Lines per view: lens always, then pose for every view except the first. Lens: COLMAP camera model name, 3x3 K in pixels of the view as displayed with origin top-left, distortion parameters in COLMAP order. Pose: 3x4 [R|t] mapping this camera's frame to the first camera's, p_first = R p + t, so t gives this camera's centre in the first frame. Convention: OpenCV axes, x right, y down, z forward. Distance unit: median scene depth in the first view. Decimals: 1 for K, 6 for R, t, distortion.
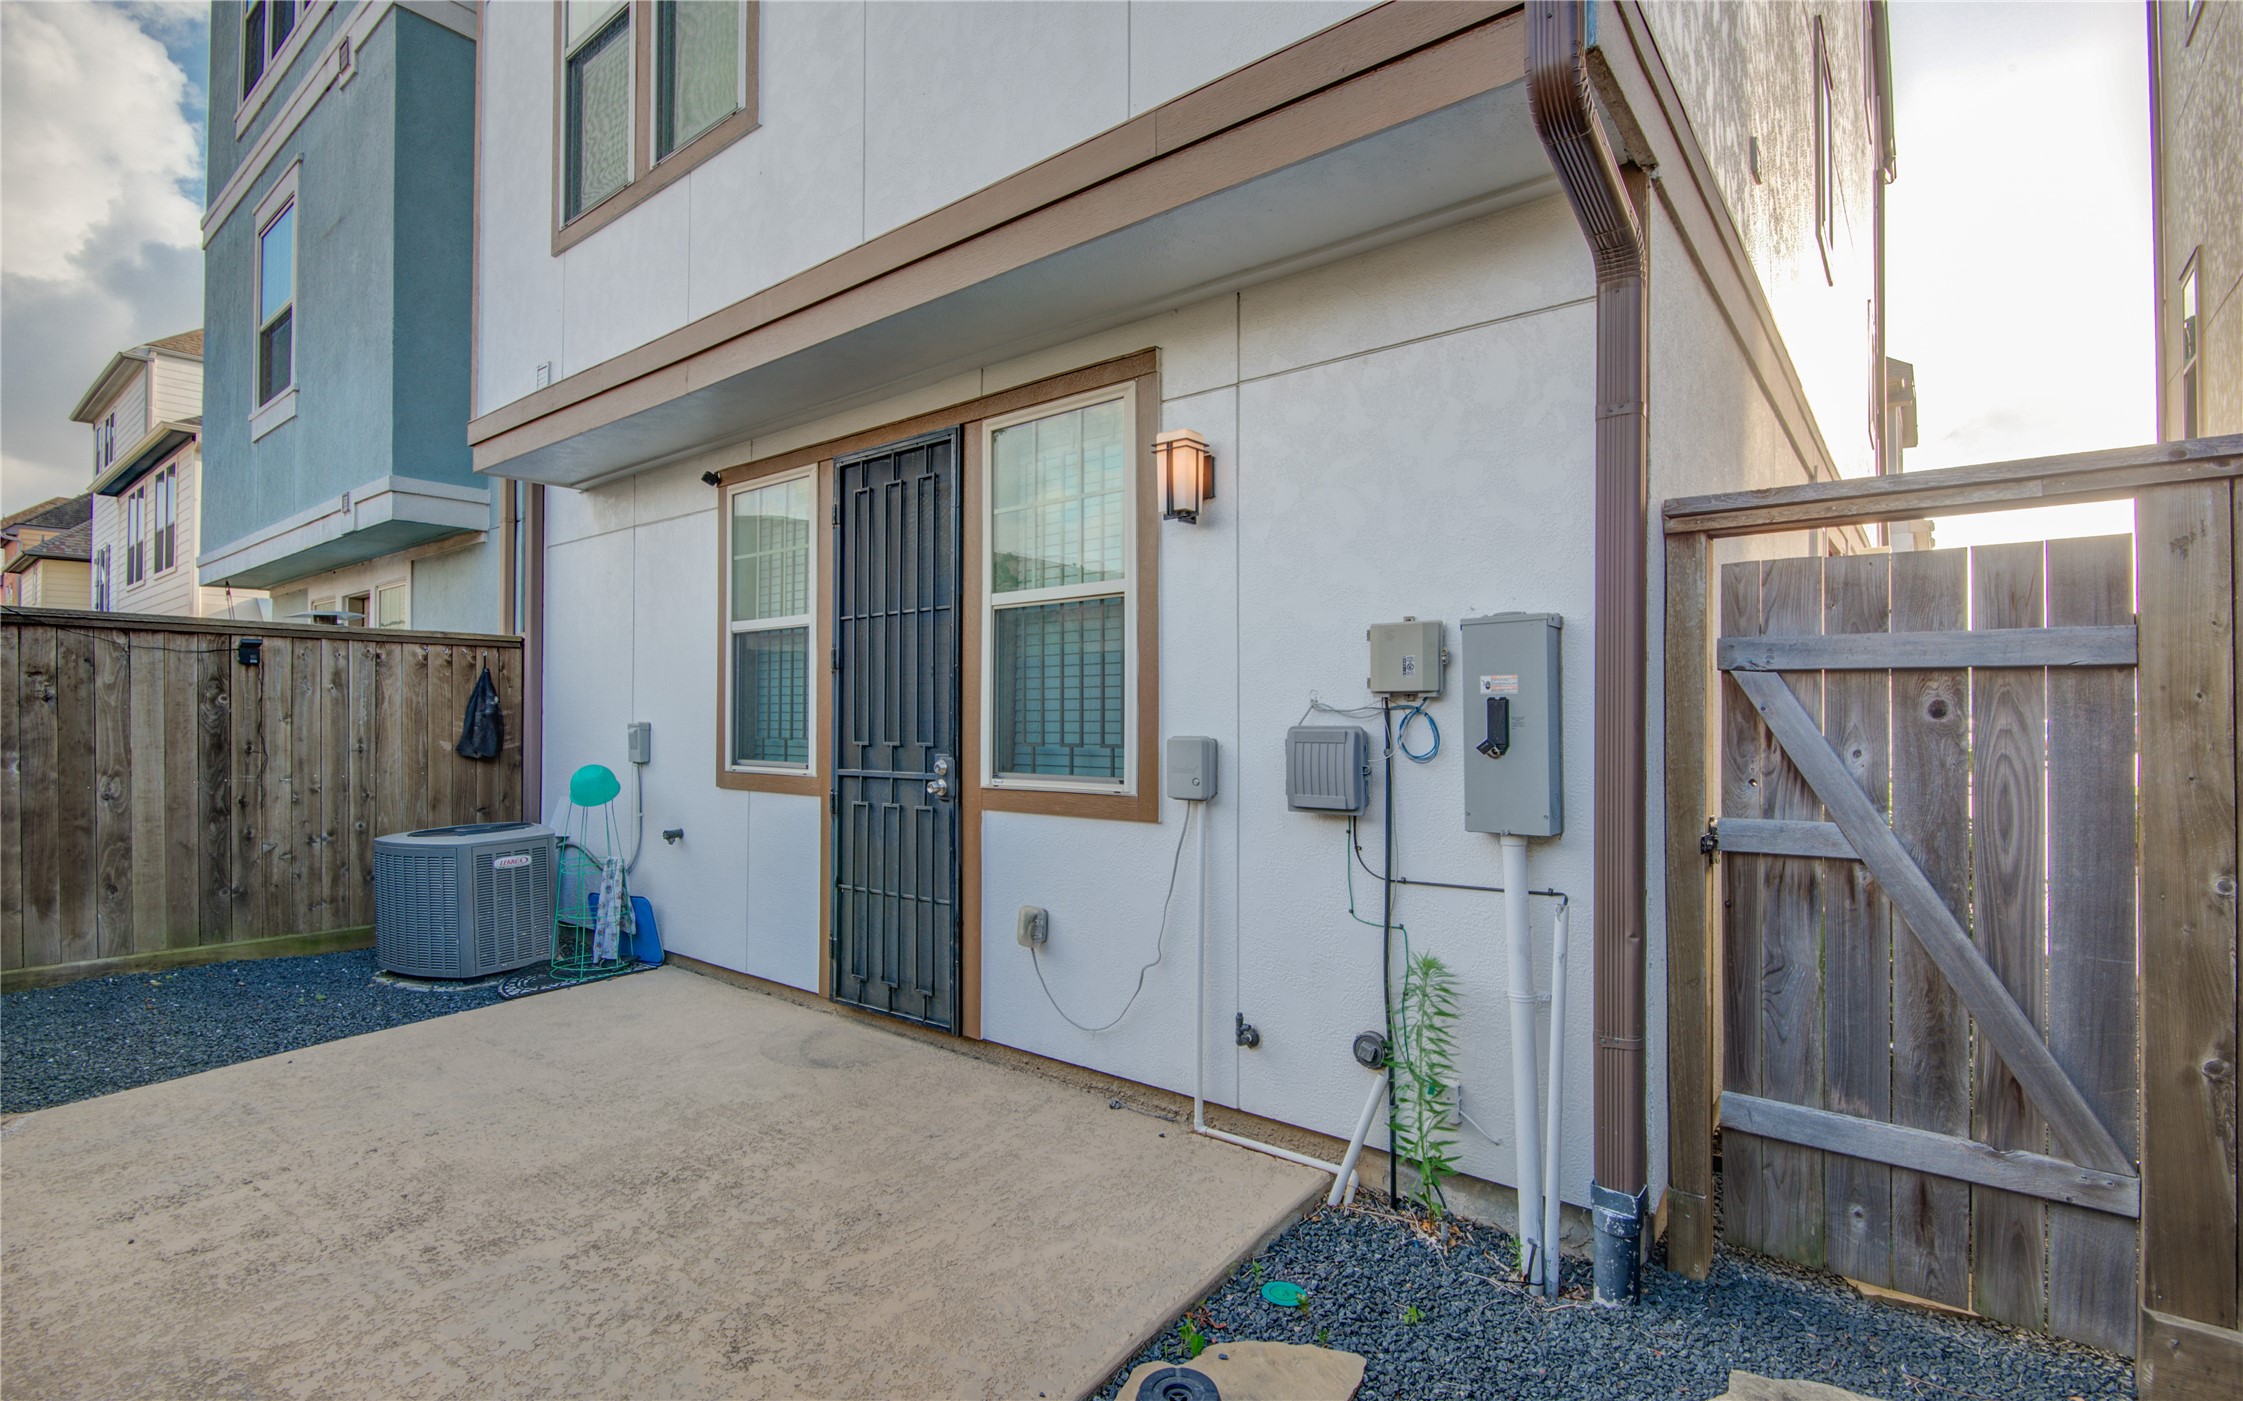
lens RADIAL K [[1000.6, 0, 1135.4], [0, 1000.6, 701.3], [0, 0, 1]] dist [-0.000846, -0.001249]
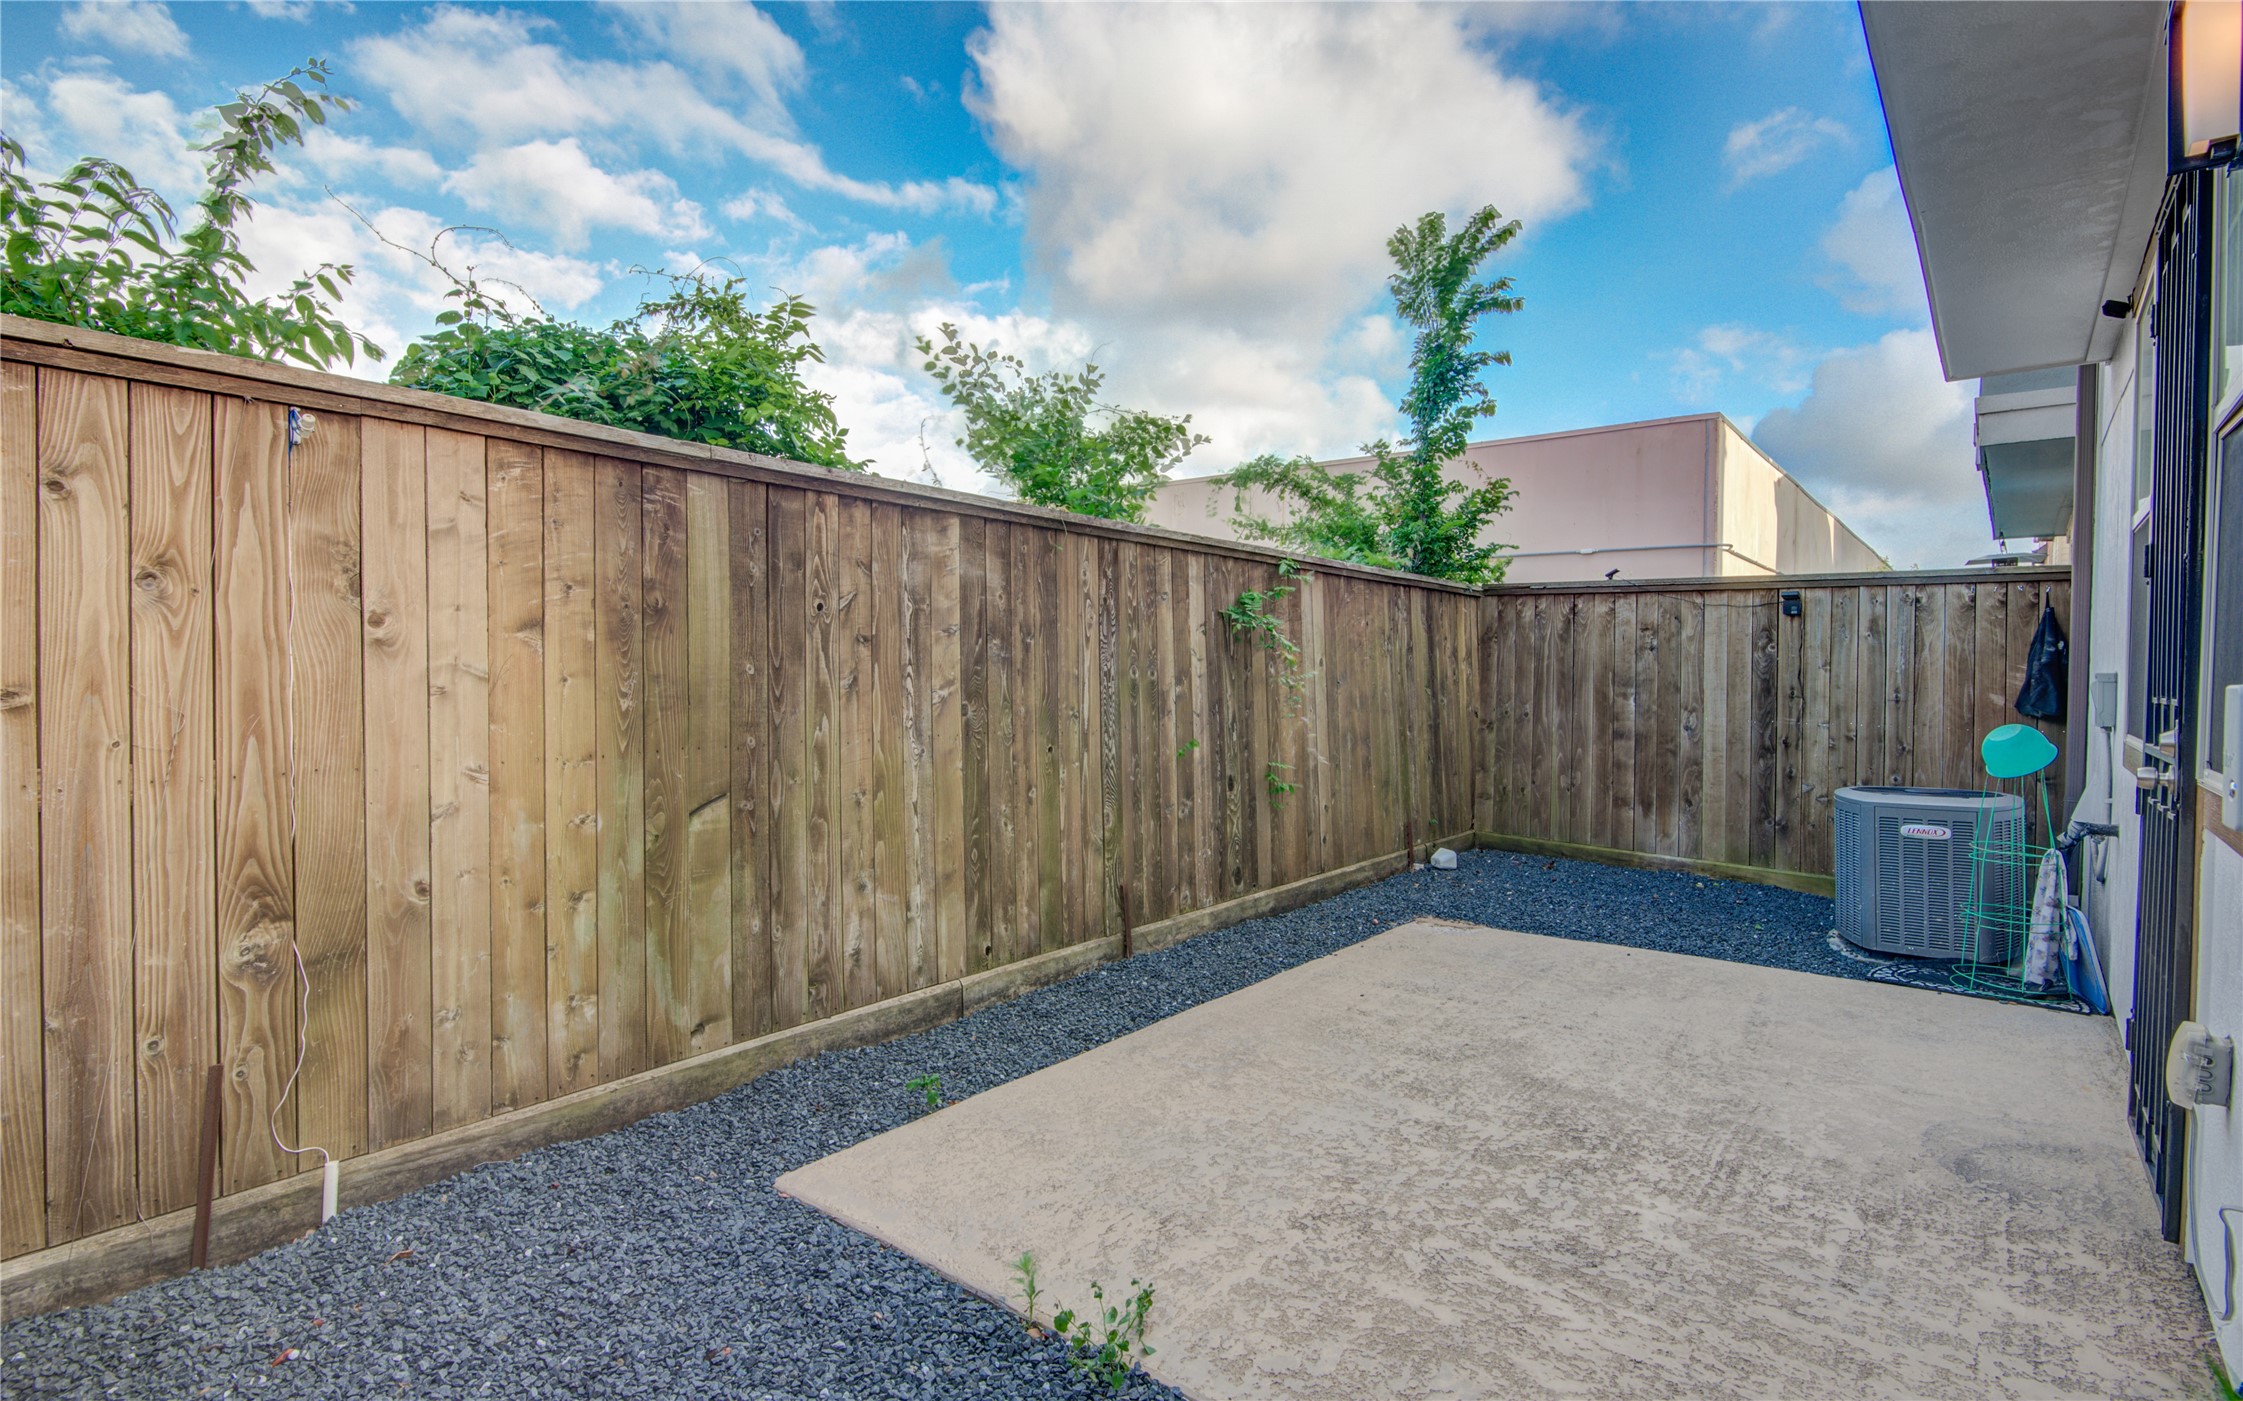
lens RADIAL K [[1076.6, 0, 1113.4], [0, 1076.6, 674.5], [0, 0, 1]] dist [-0.001889, -0.000790]
pose [[-0.048659, 0.008667, -0.998778, 0.345426], [-0.001729, 0.999960, 0.008762, 0.020304], [0.998814, 0.002153, -0.048642, 0.371123]]
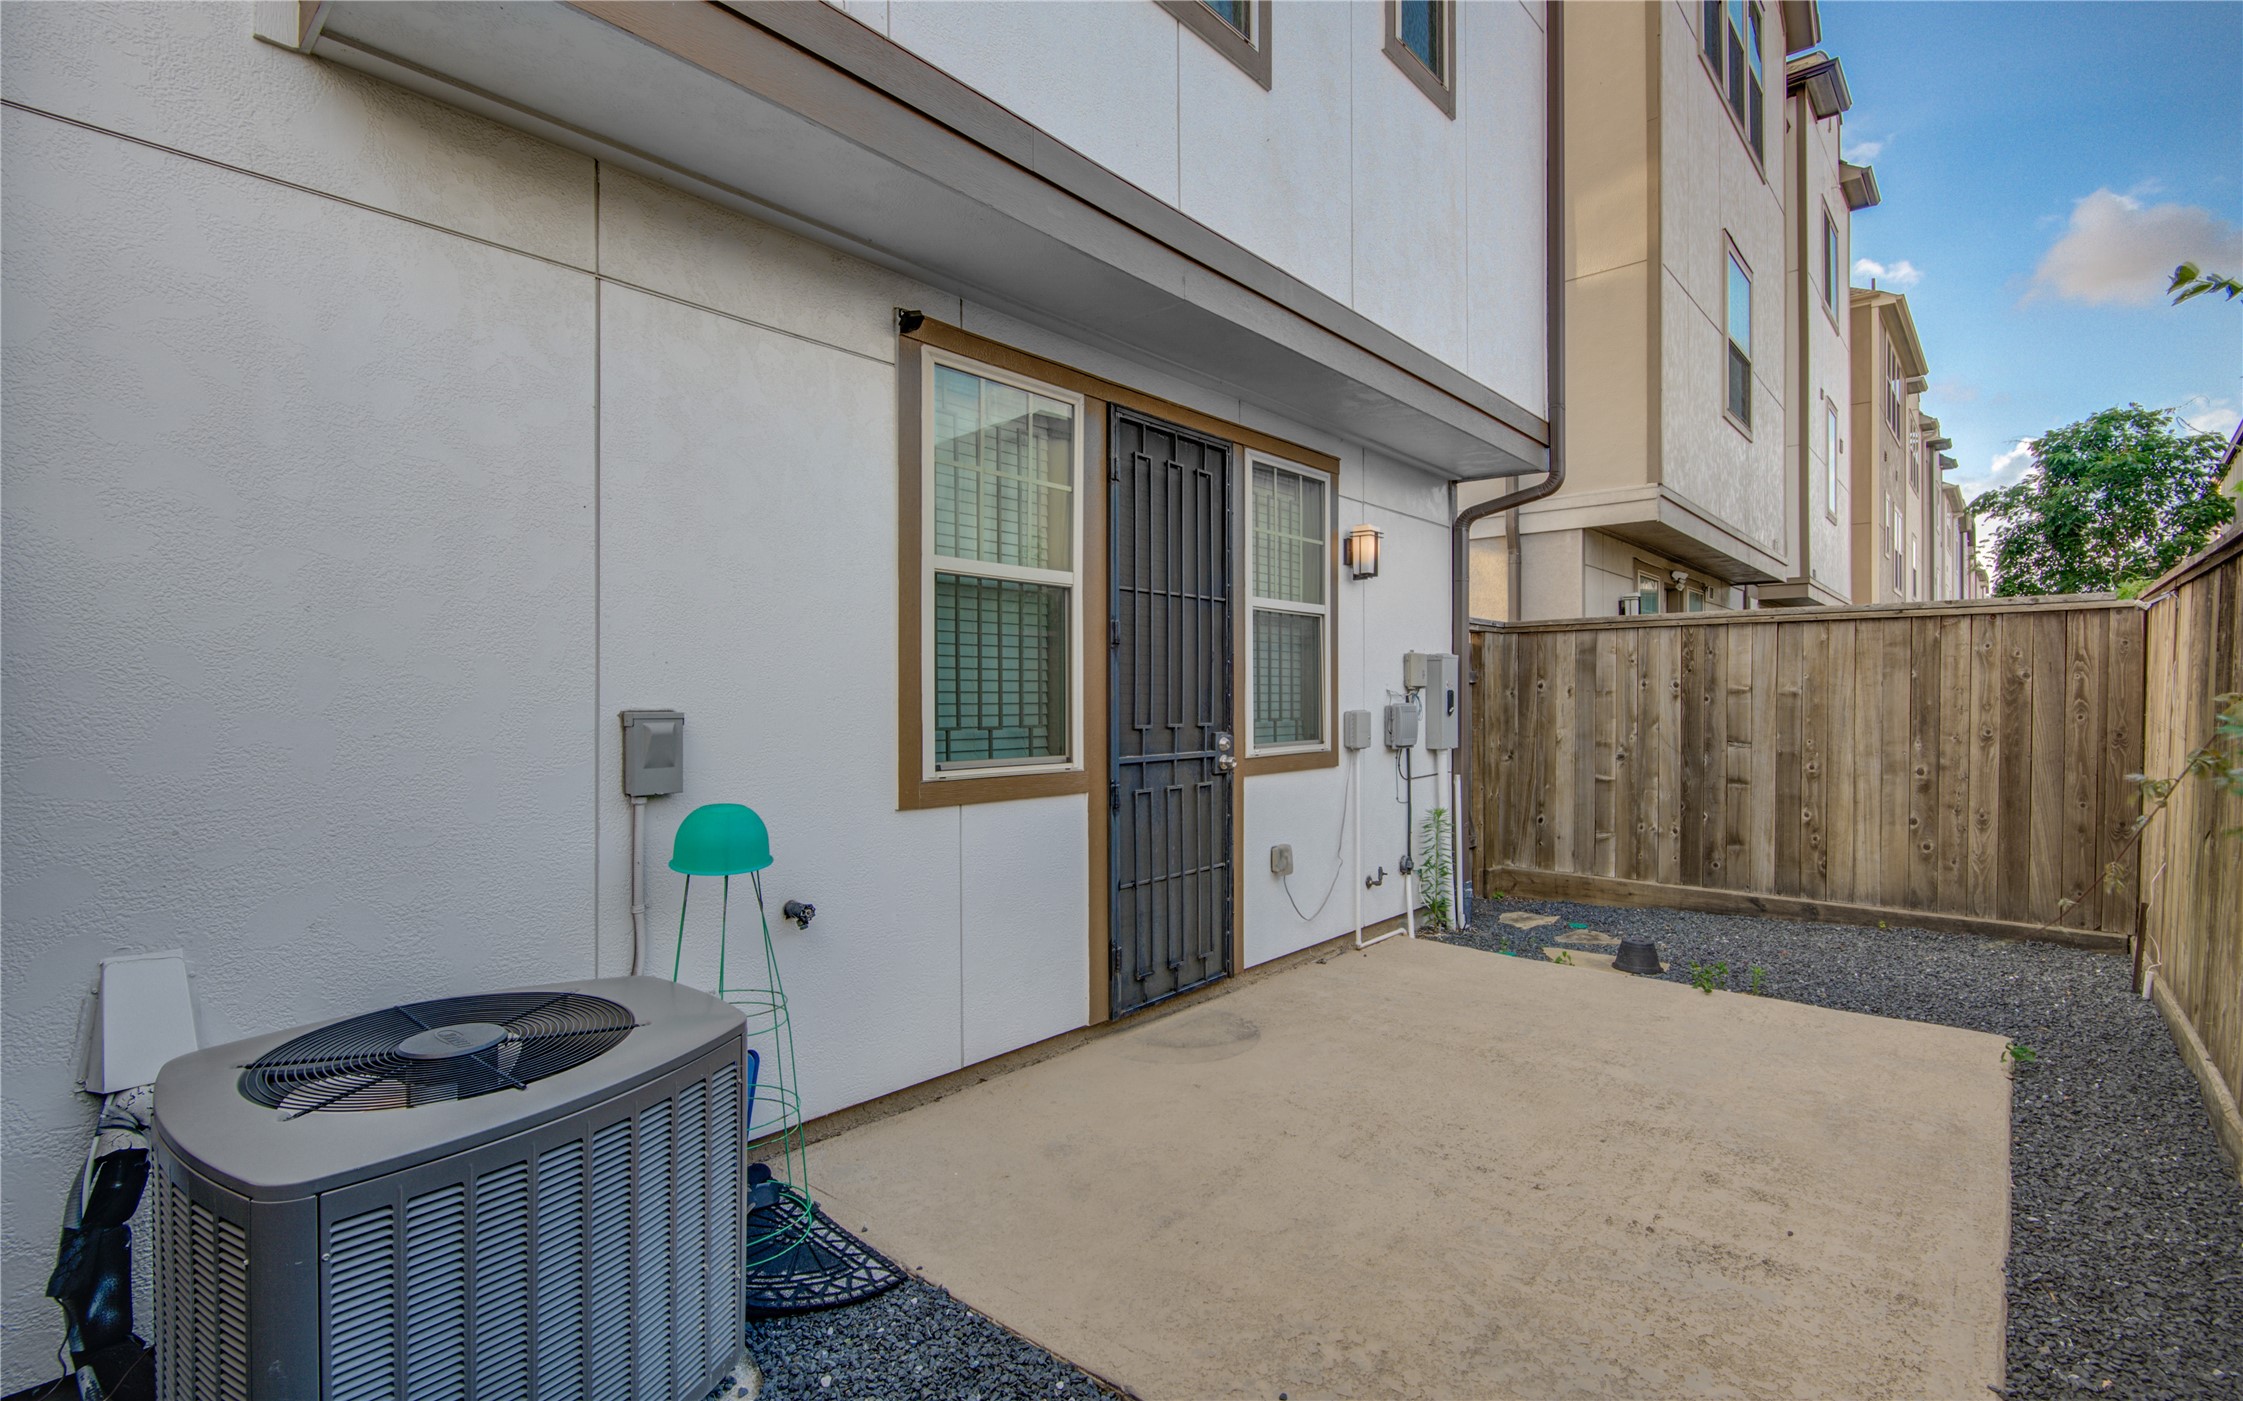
lens RADIAL K [[1000.6, 0, 1135.4], [0, 1000.6, 701.3], [0, 0, 1]] dist [-0.000846, -0.001249]
pose [[0.074672, -0.001032, 0.997208, -1.078630], [-0.012517, 0.999920, 0.001972, 0.014782], [-0.997130, -0.012629, 0.074653, 0.835728]]
